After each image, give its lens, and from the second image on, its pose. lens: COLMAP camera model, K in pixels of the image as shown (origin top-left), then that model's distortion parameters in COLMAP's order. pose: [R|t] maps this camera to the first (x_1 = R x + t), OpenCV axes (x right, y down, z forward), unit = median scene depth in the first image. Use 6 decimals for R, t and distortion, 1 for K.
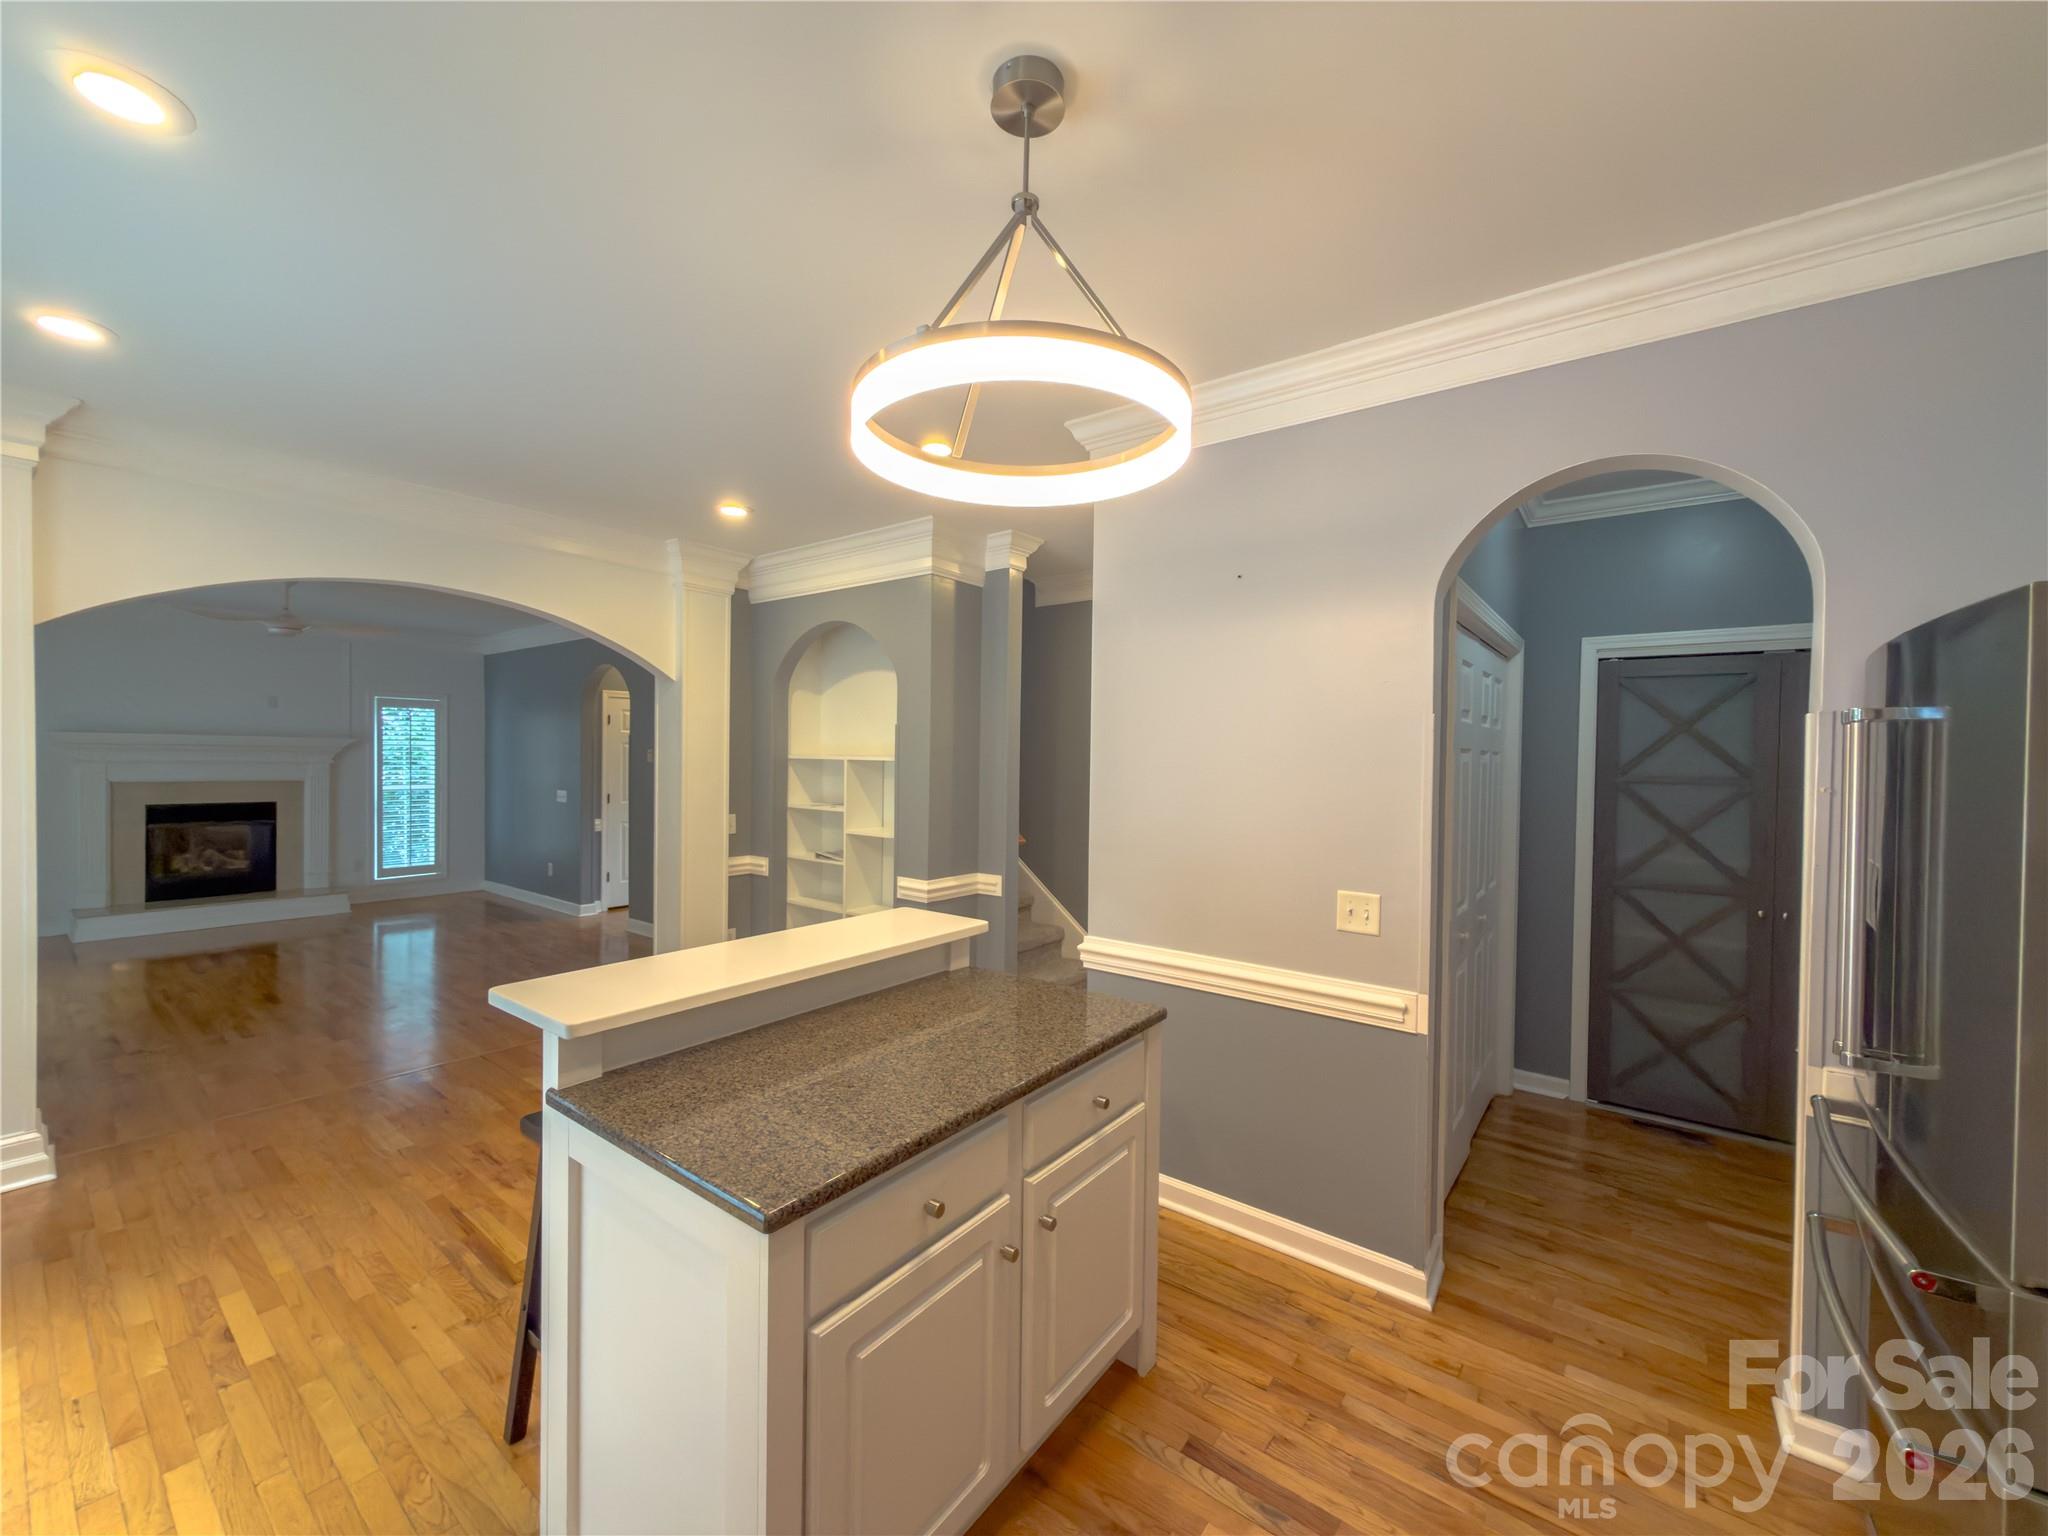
lens RADIAL K [[825.2, 0, 1028.1], [0, 825.2, 766.3], [0, 0, 1]] dist [0.001823, 0.000045]
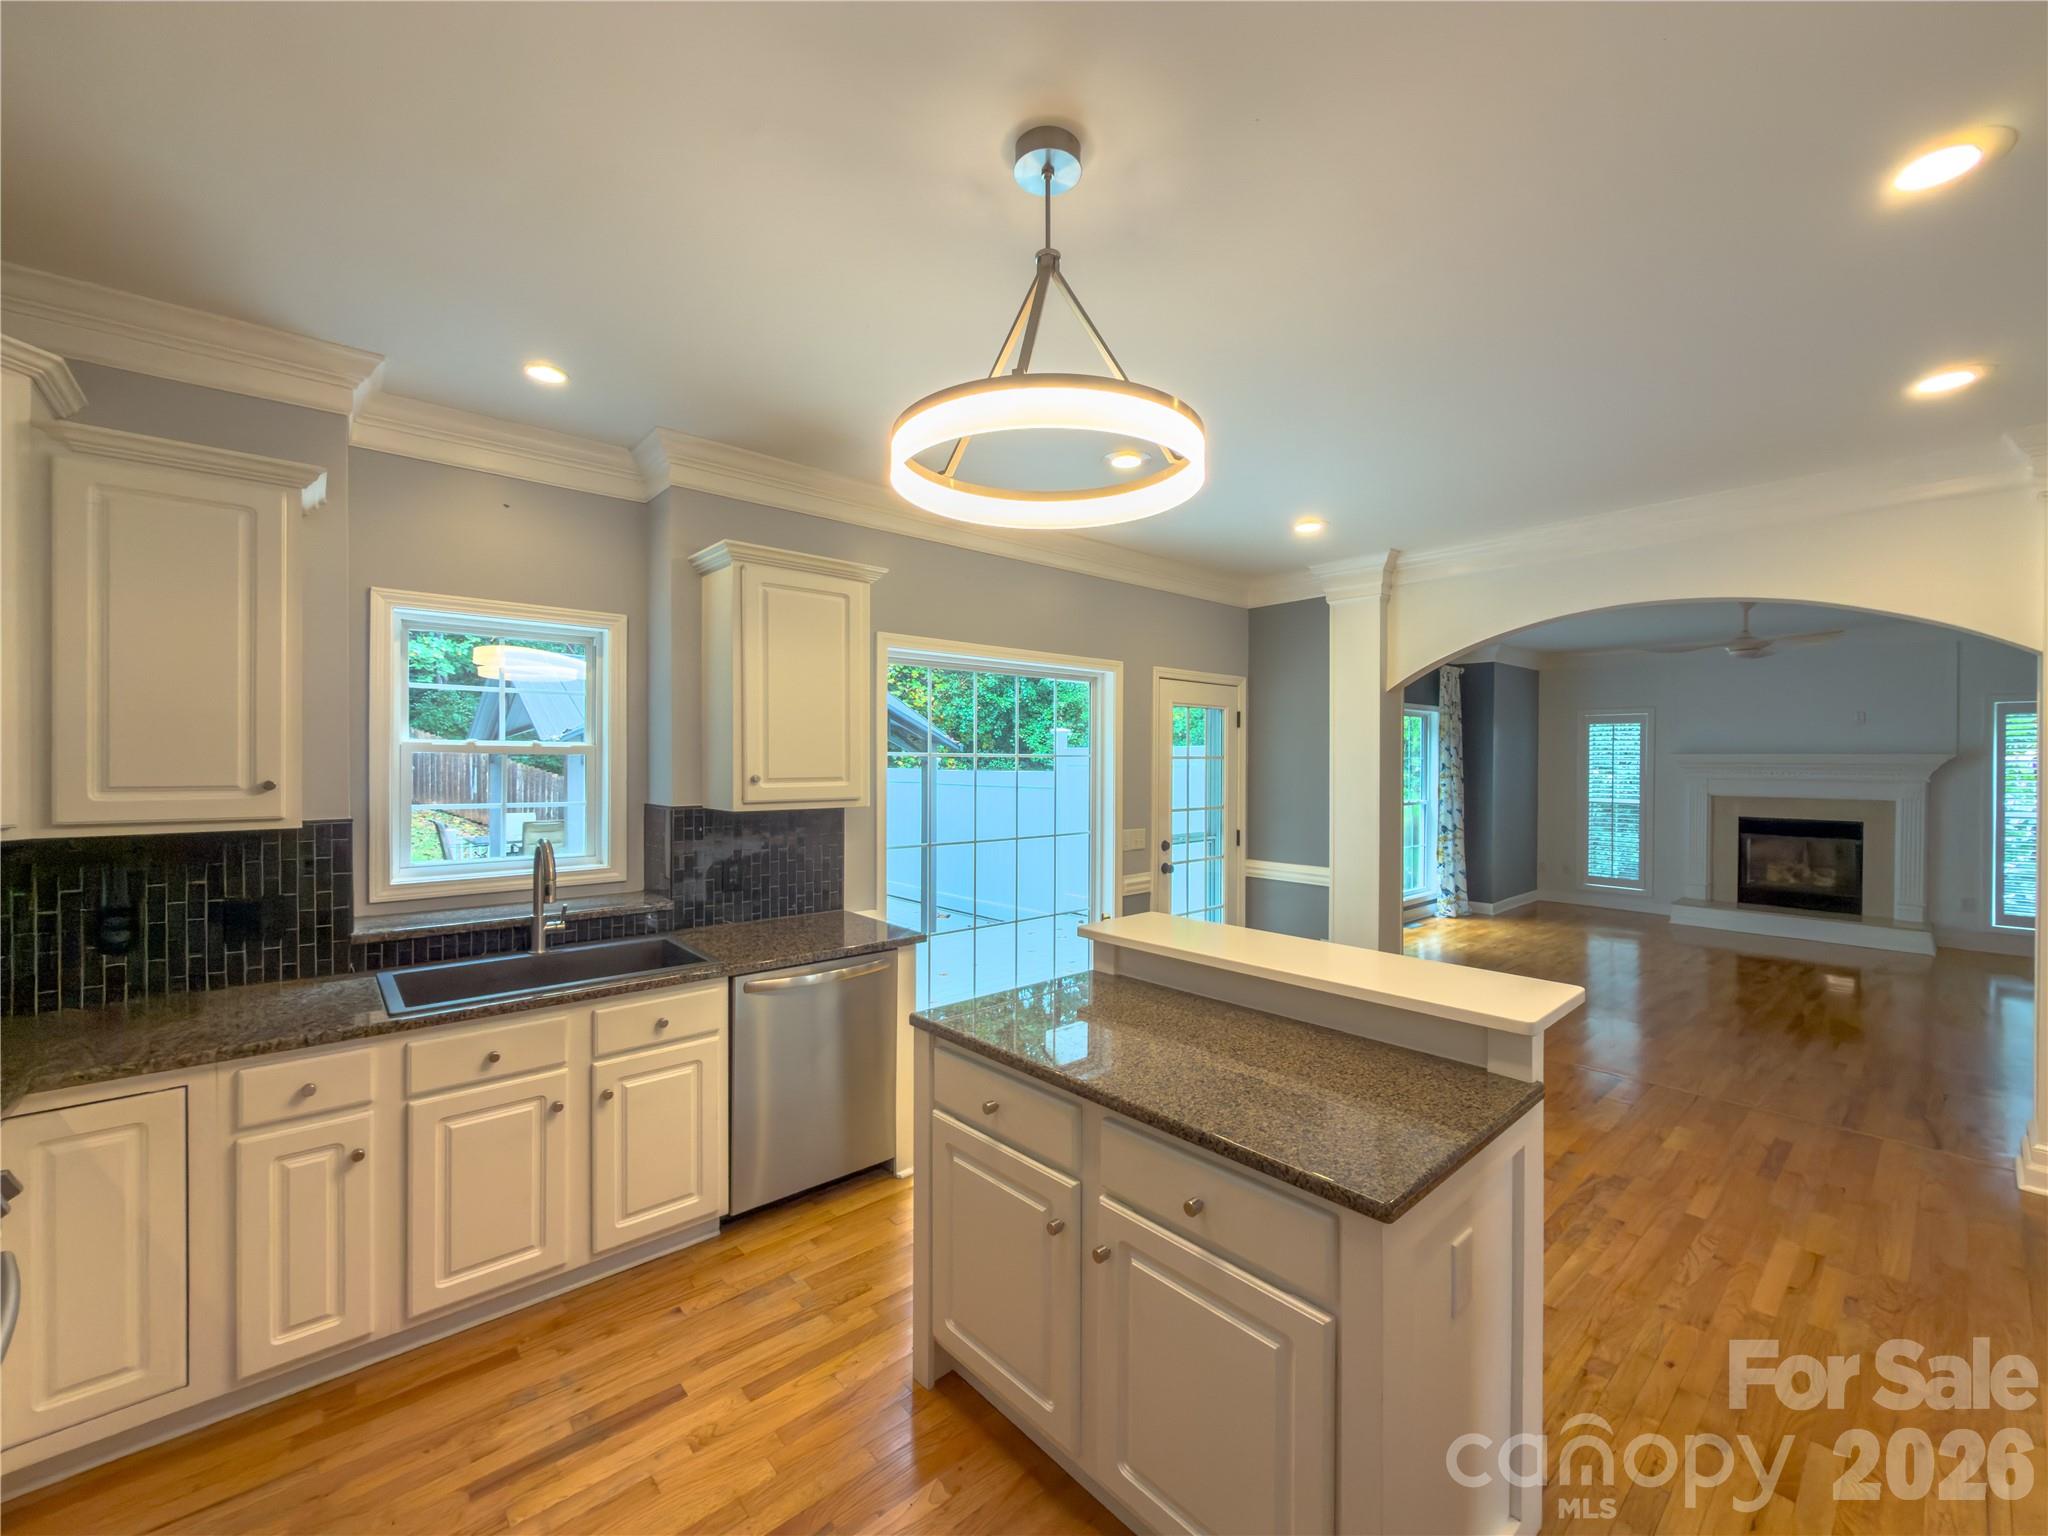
lens RADIAL K [[825.2, 0, 1031.3], [0, 825.2, 767.1], [0, 0, 1]] dist [0.001823, 0.000045]
pose [[-0.190349, -0.006814, -0.981693, 0.228832], [-0.018275, 0.999827, -0.003396, 0.000171], [0.981546, 0.017294, -0.190441, 0.257502]]
